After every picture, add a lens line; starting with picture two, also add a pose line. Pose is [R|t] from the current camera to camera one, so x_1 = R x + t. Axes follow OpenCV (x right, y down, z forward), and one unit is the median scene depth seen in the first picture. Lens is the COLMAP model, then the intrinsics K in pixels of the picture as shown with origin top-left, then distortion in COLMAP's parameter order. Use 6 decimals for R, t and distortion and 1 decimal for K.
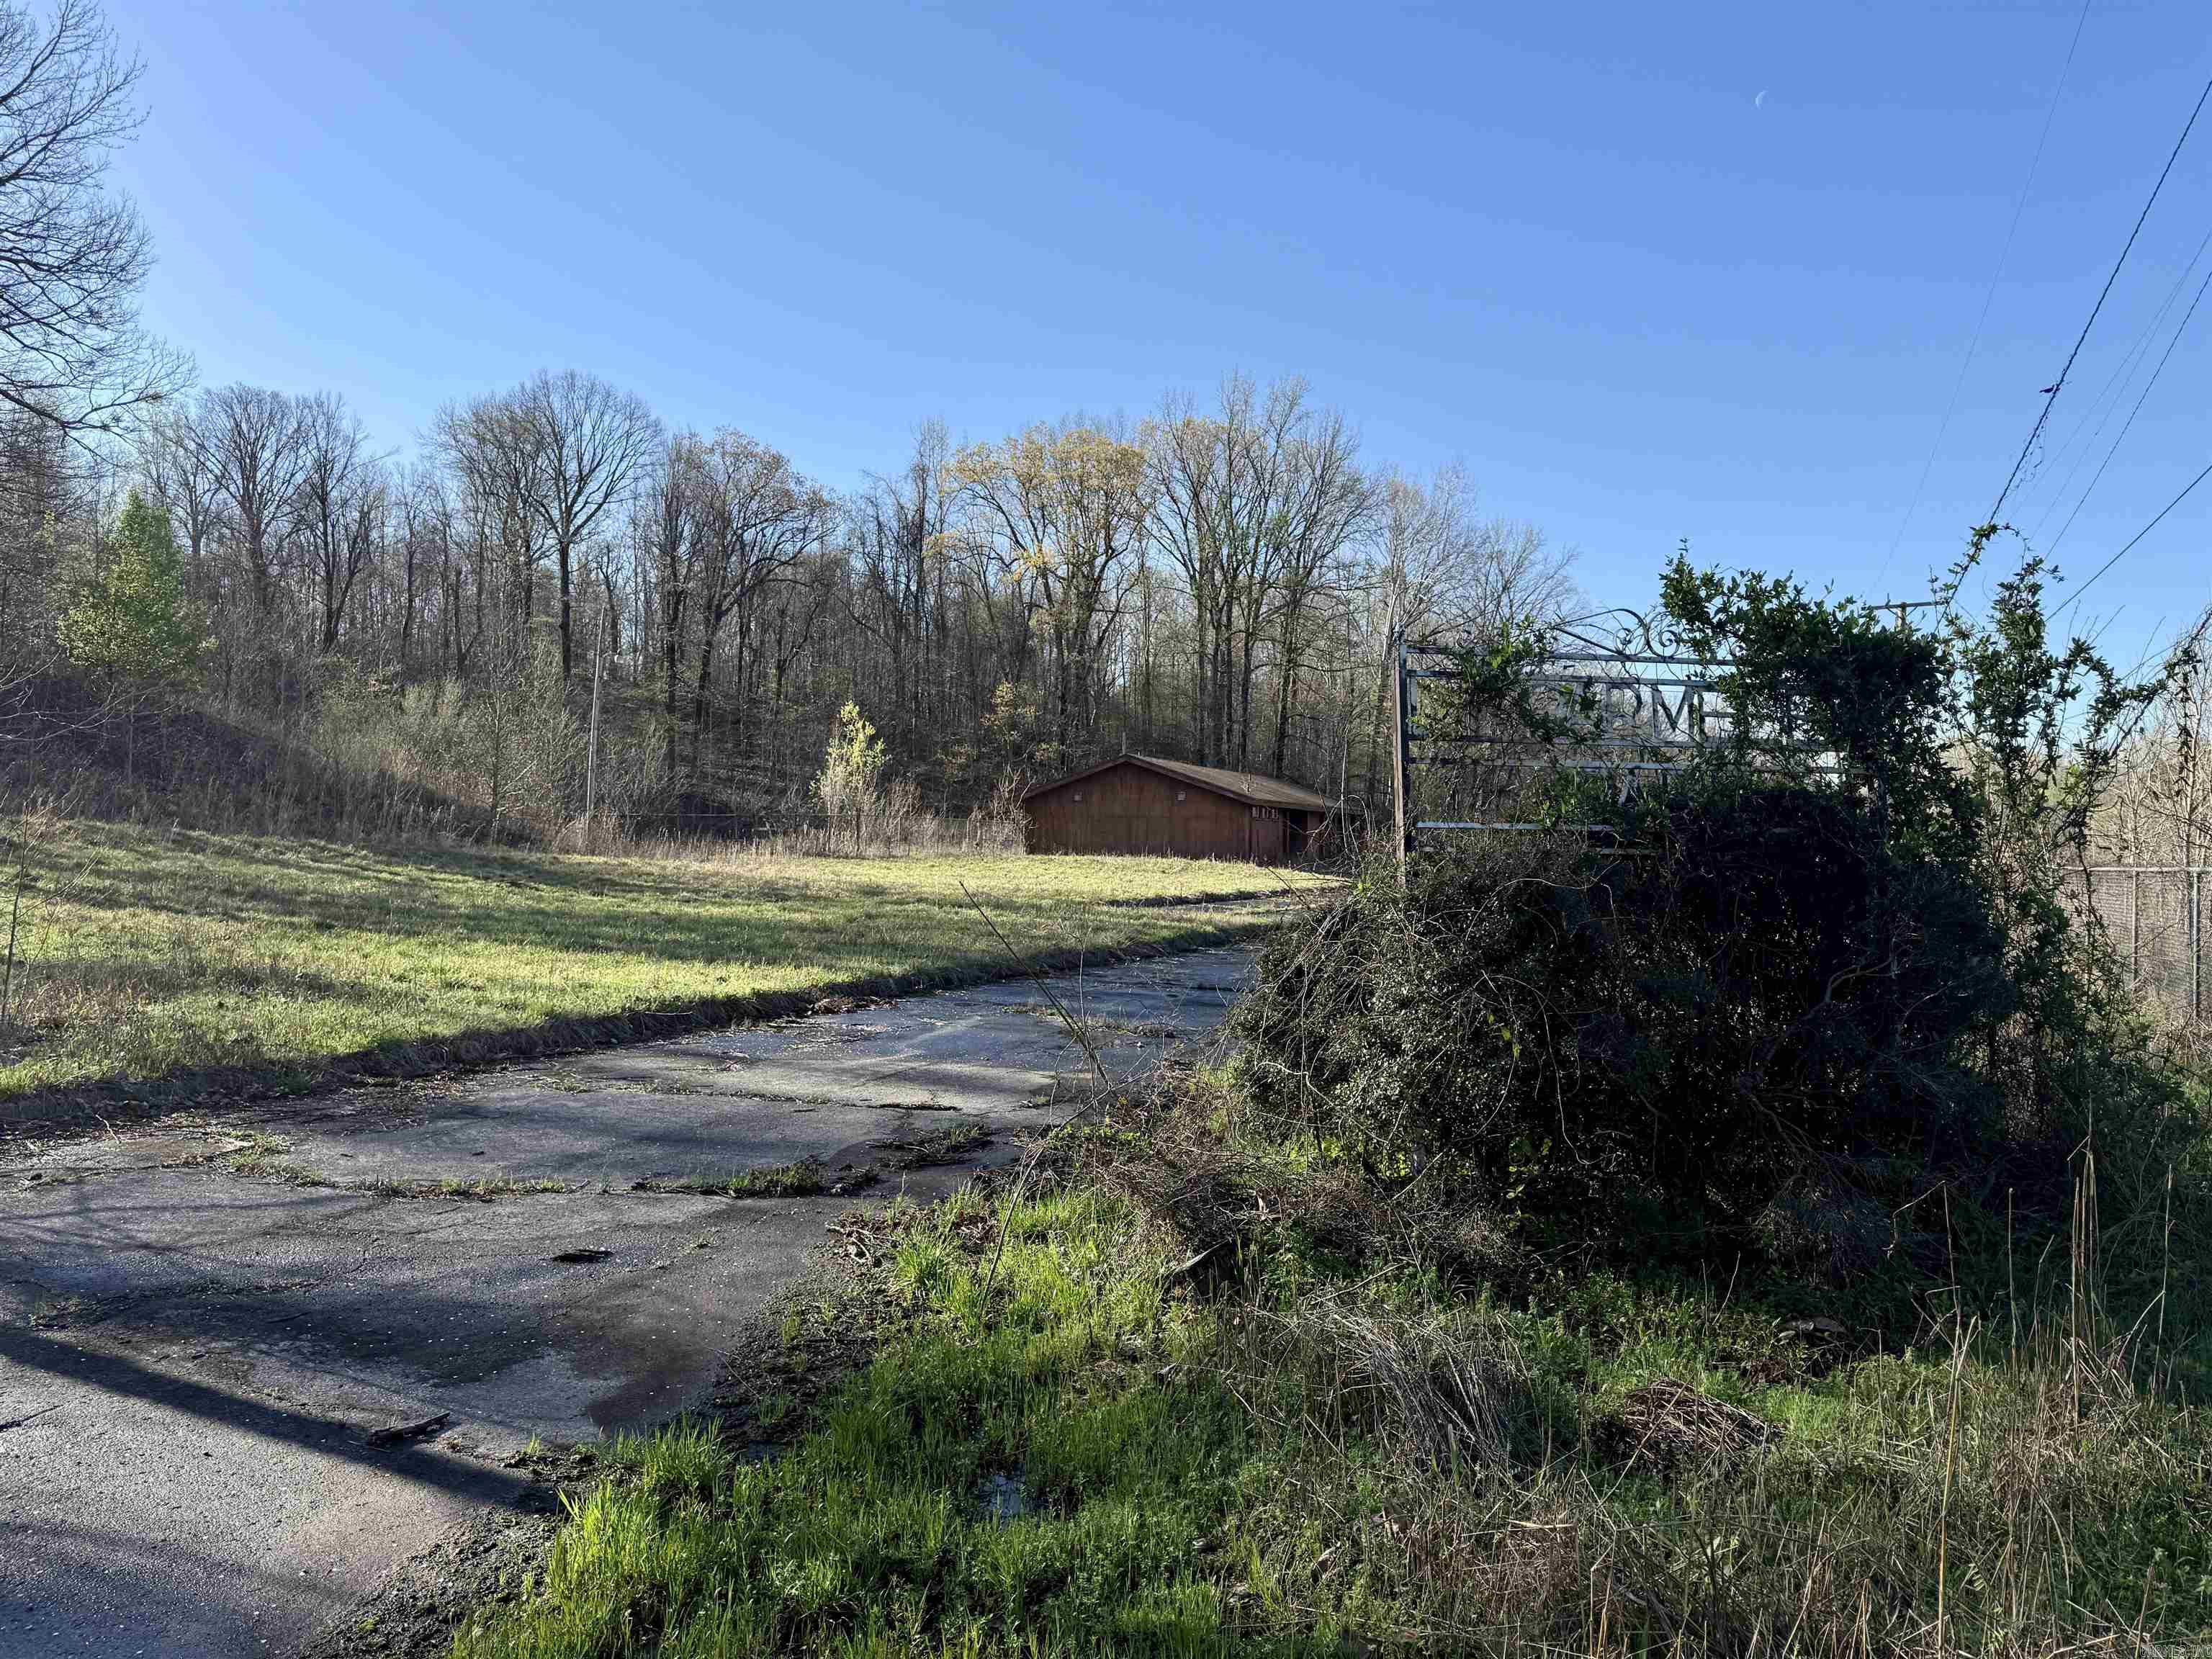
lens RADIAL K [[1556.7, 0, 1106.0], [0, 1556.7, 829.5], [0, 0, 1]] dist [0.116624, -0.137662]
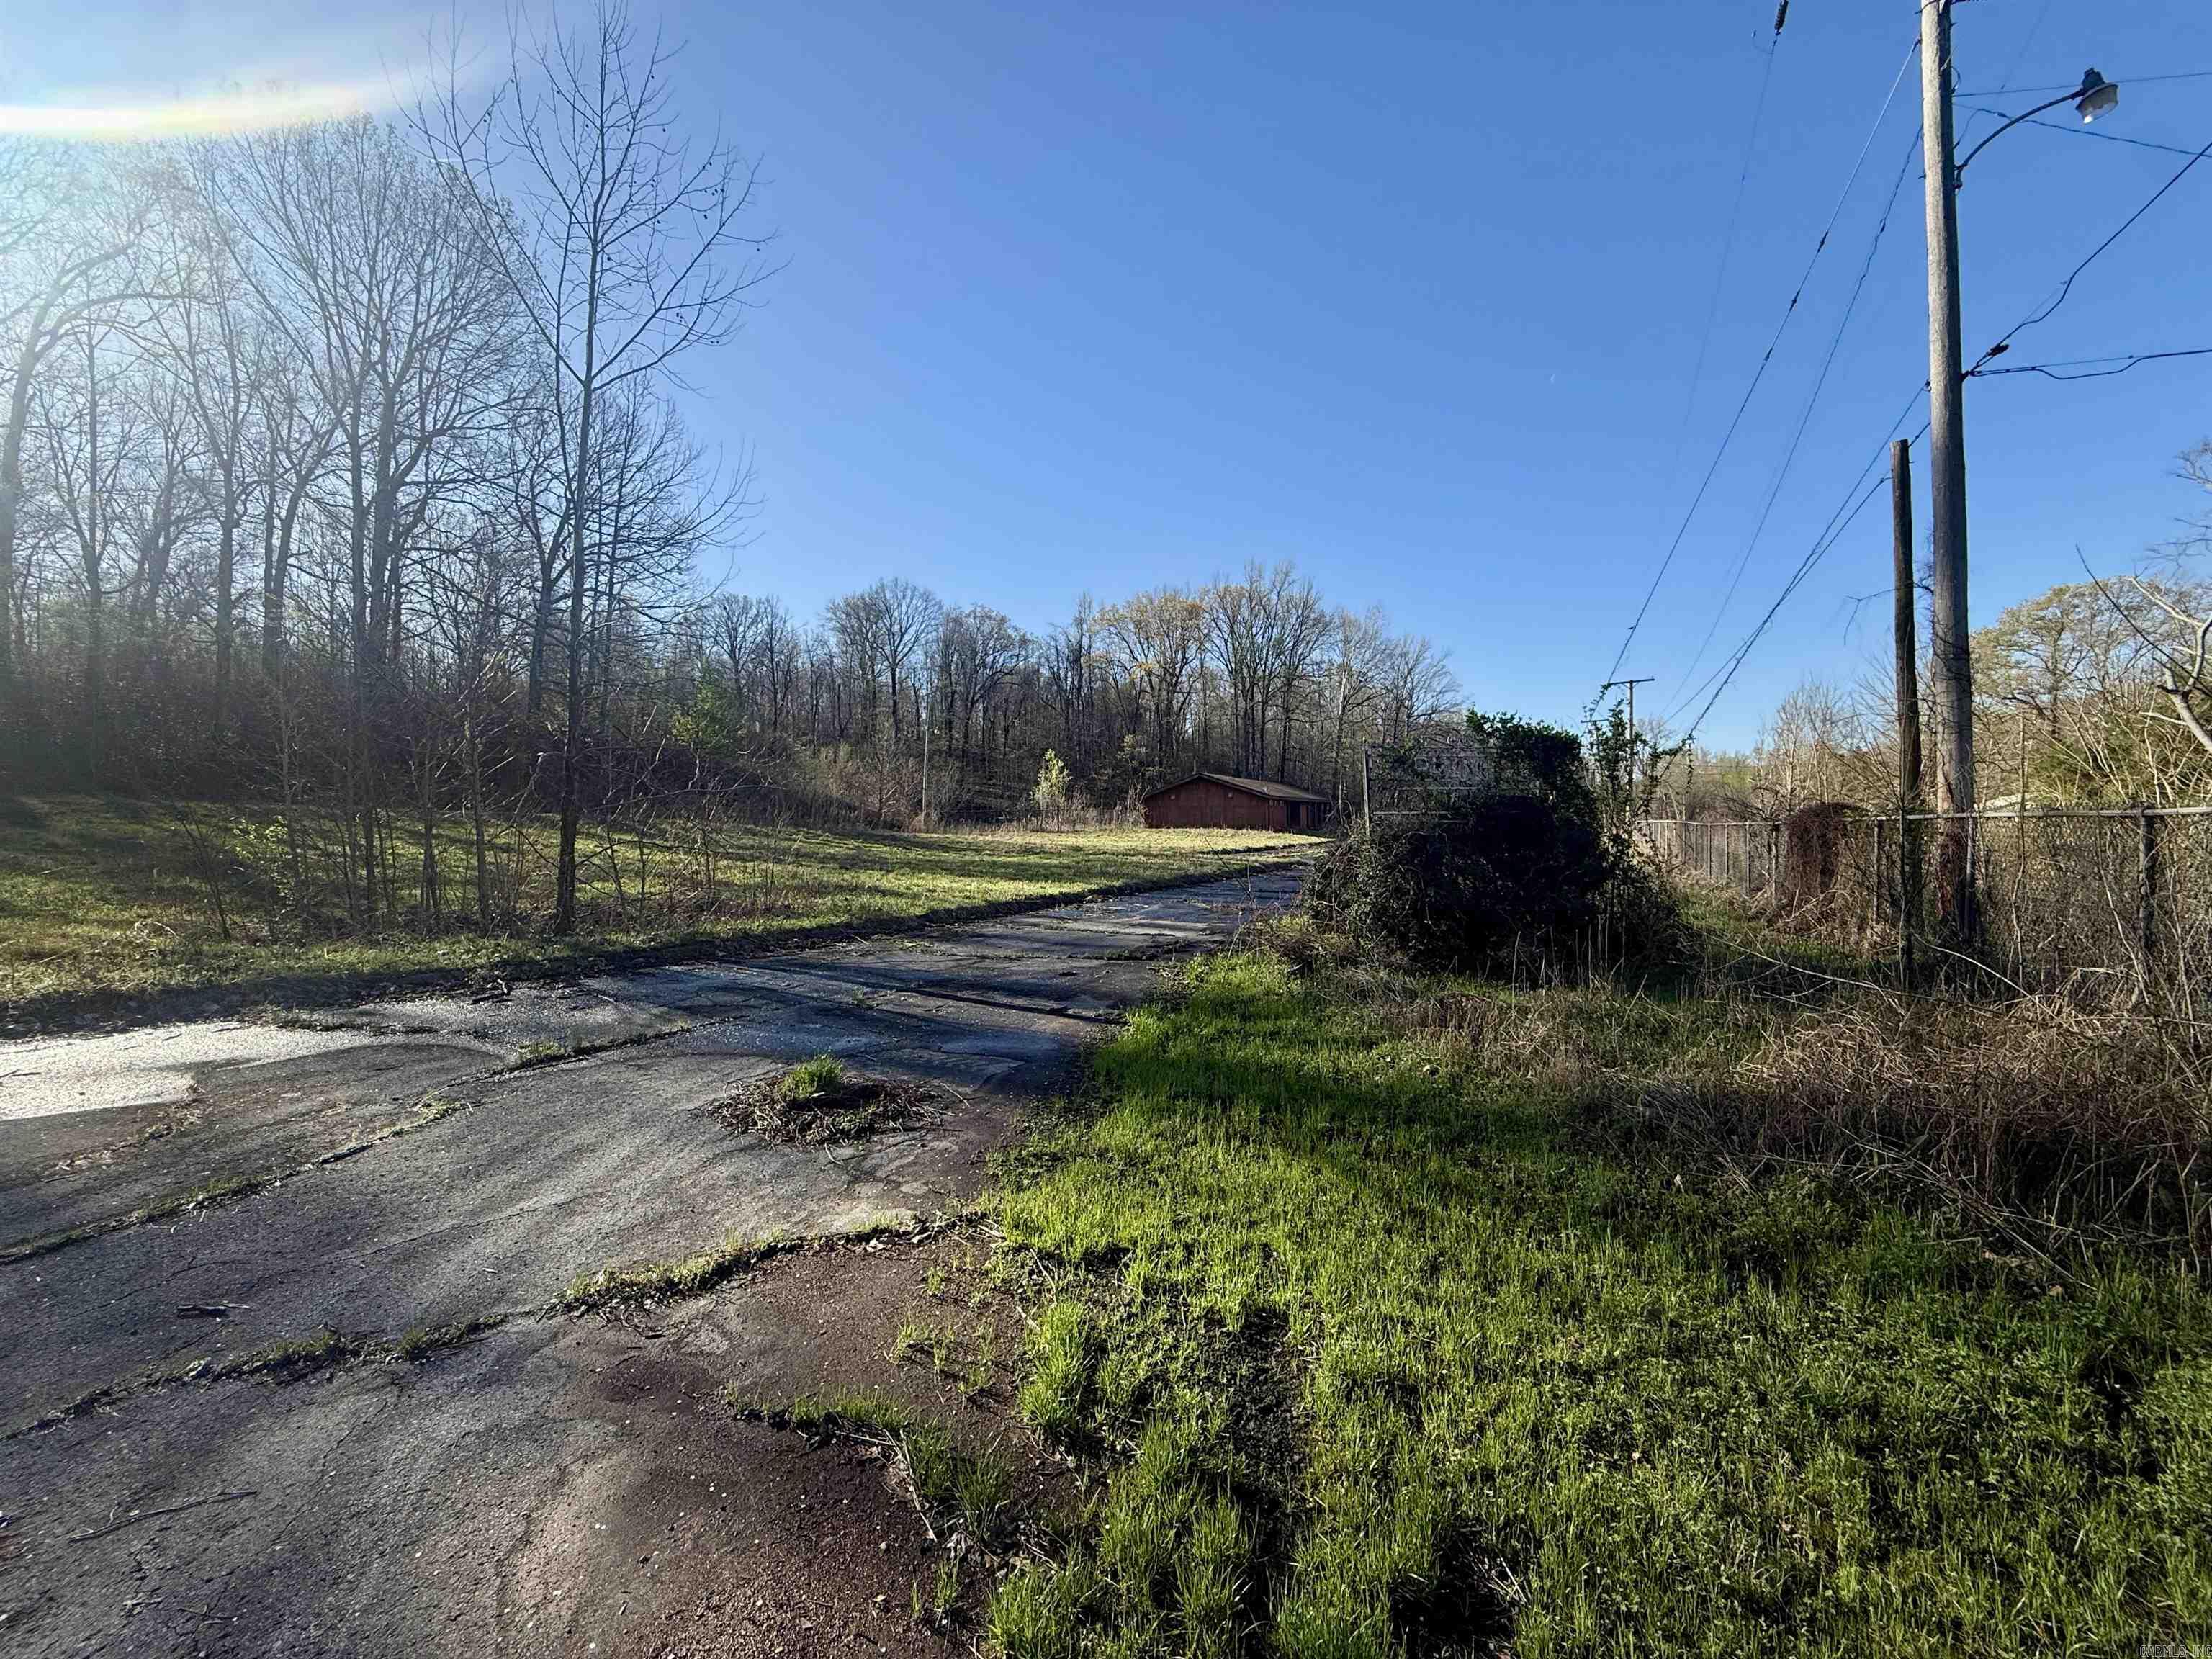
lens RADIAL K [[887.8, 0, 1093.6], [0, 887.8, 820.9], [0, 0, 1]] dist [0.000016, -0.000008]
pose [[0.995191, -0.020959, -0.095689, -0.008545], [0.021631, 0.999748, 0.005994, -0.000590], [0.095539, -0.008035, 0.995393, -0.036094]]
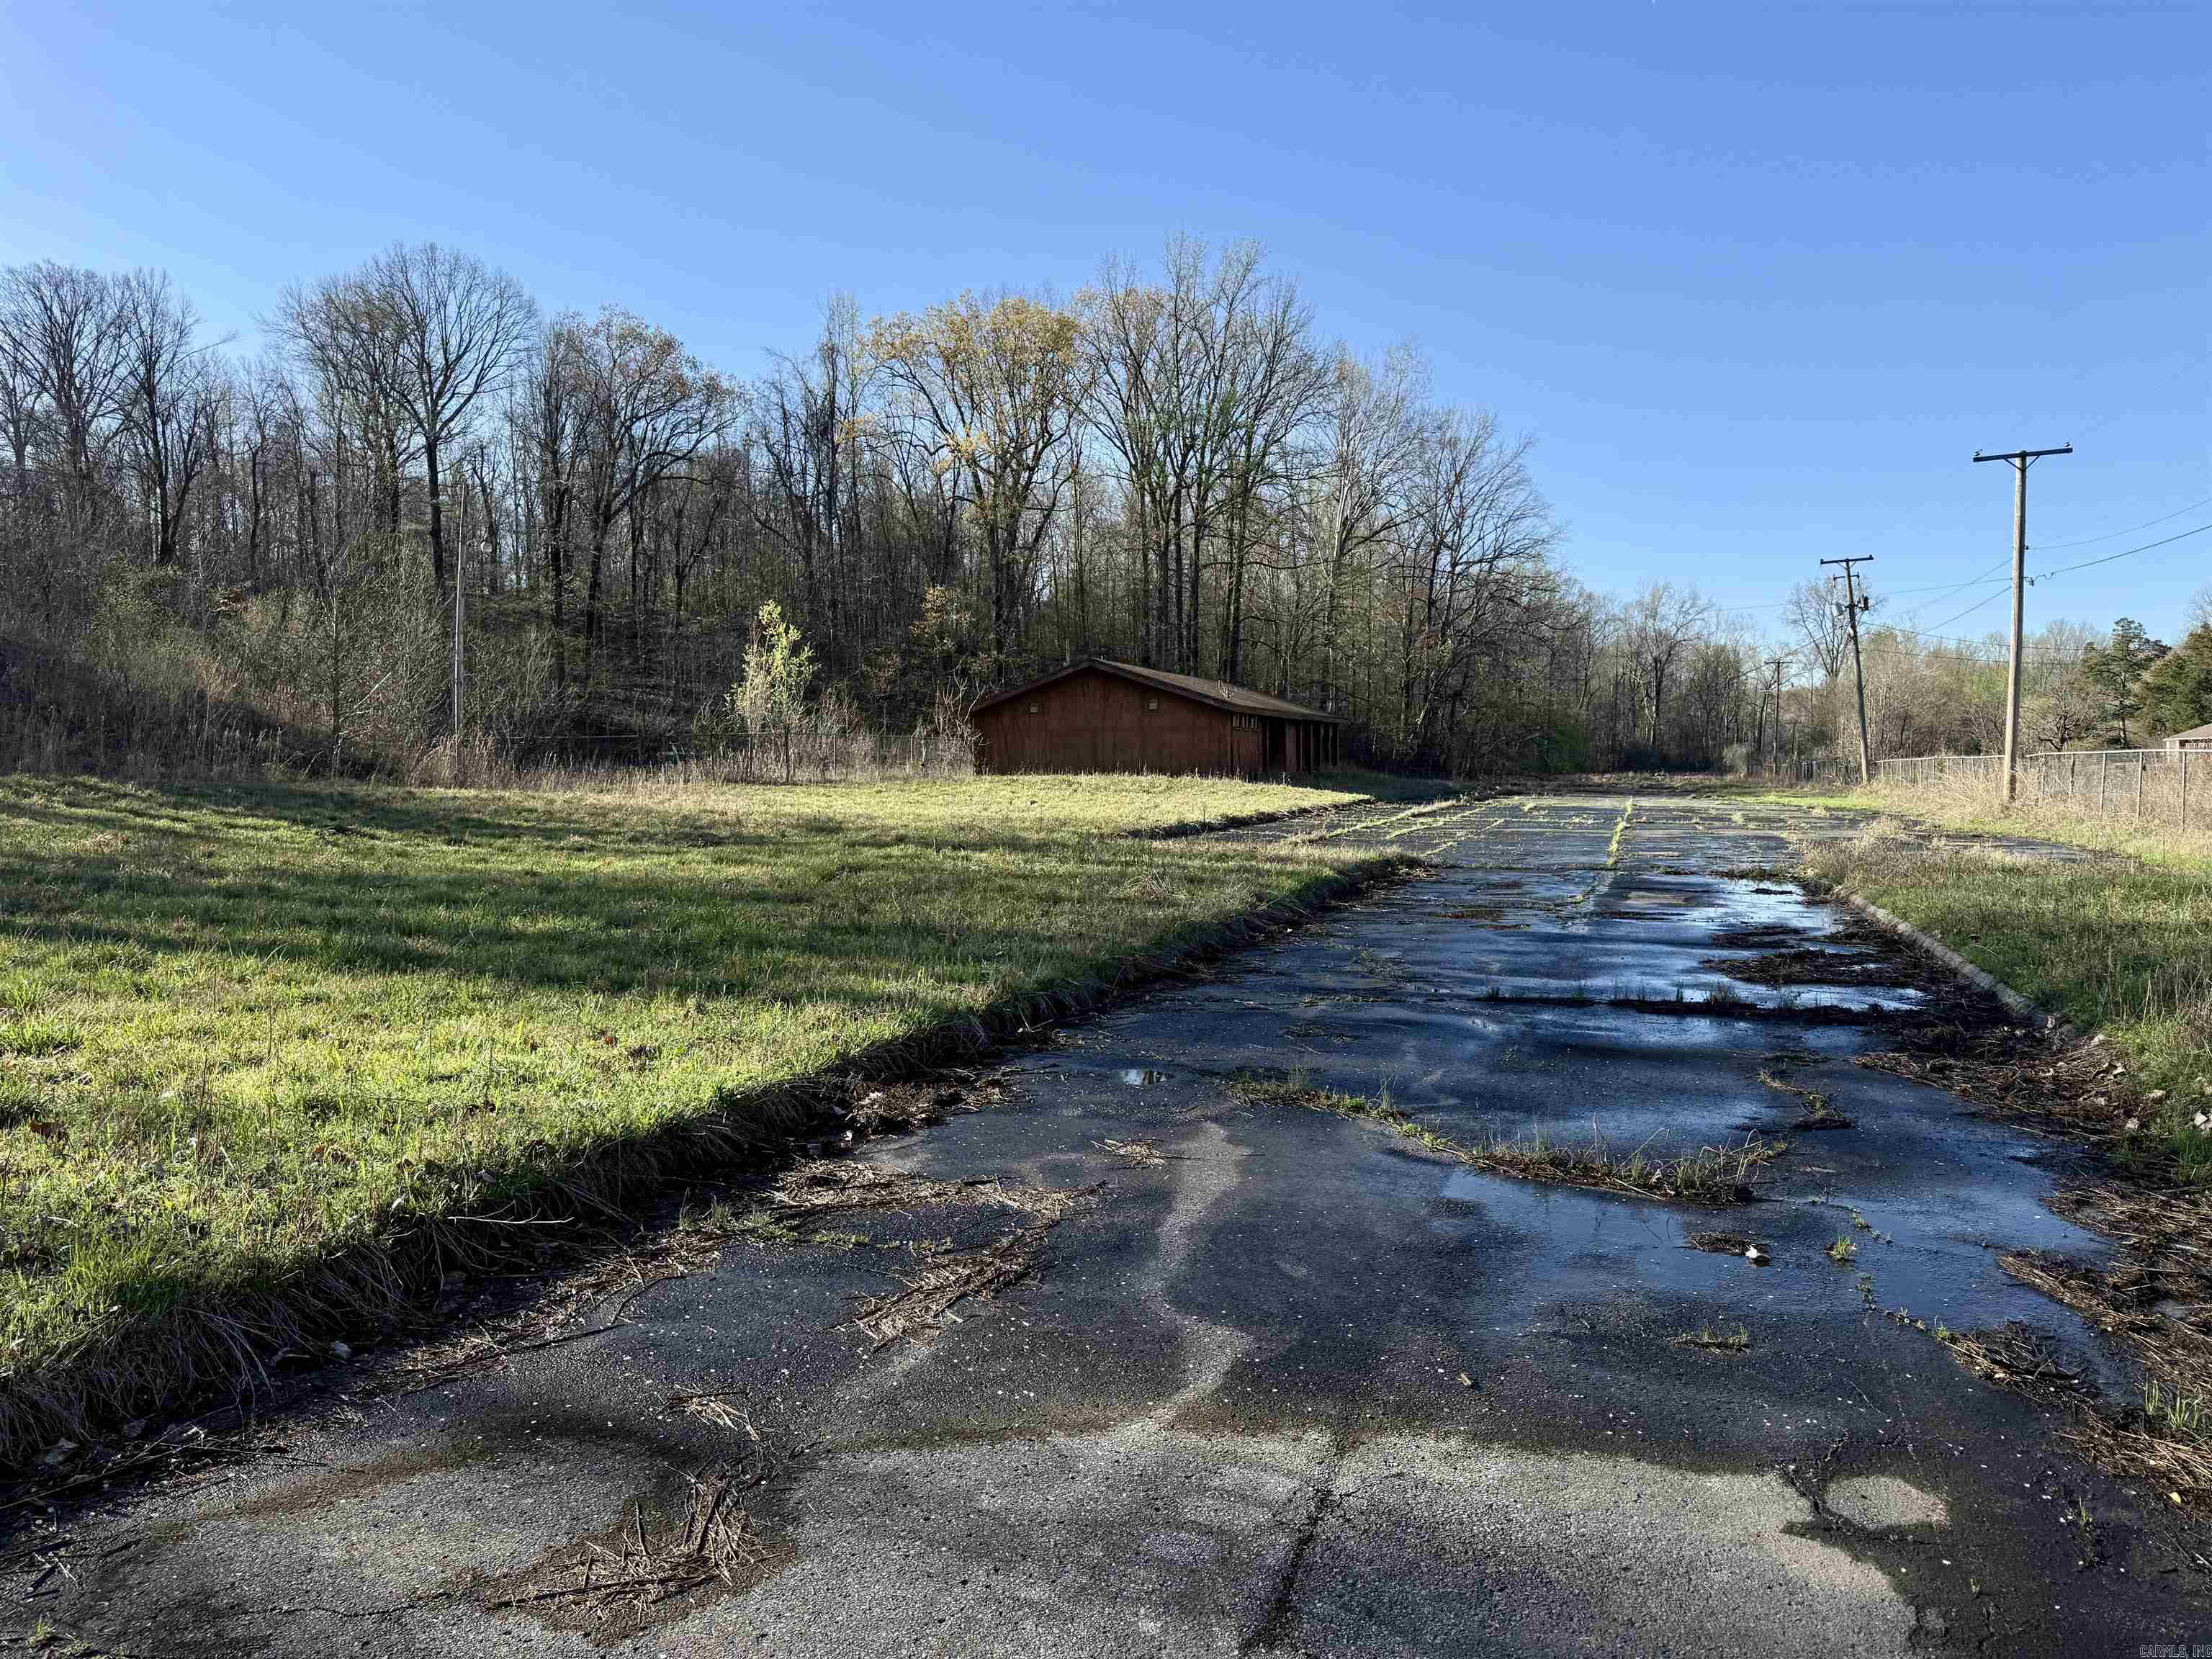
lens RADIAL K [[1556.7, 0, 1106.0], [0, 1556.7, 829.5], [0, 0, 1]] dist [0.116624, -0.137662]
pose [[0.998008, -0.026831, 0.057099, -0.021124], [0.023786, 0.998293, 0.053345, 0.001094], [-0.058433, -0.051880, 0.996942, 0.084052]]
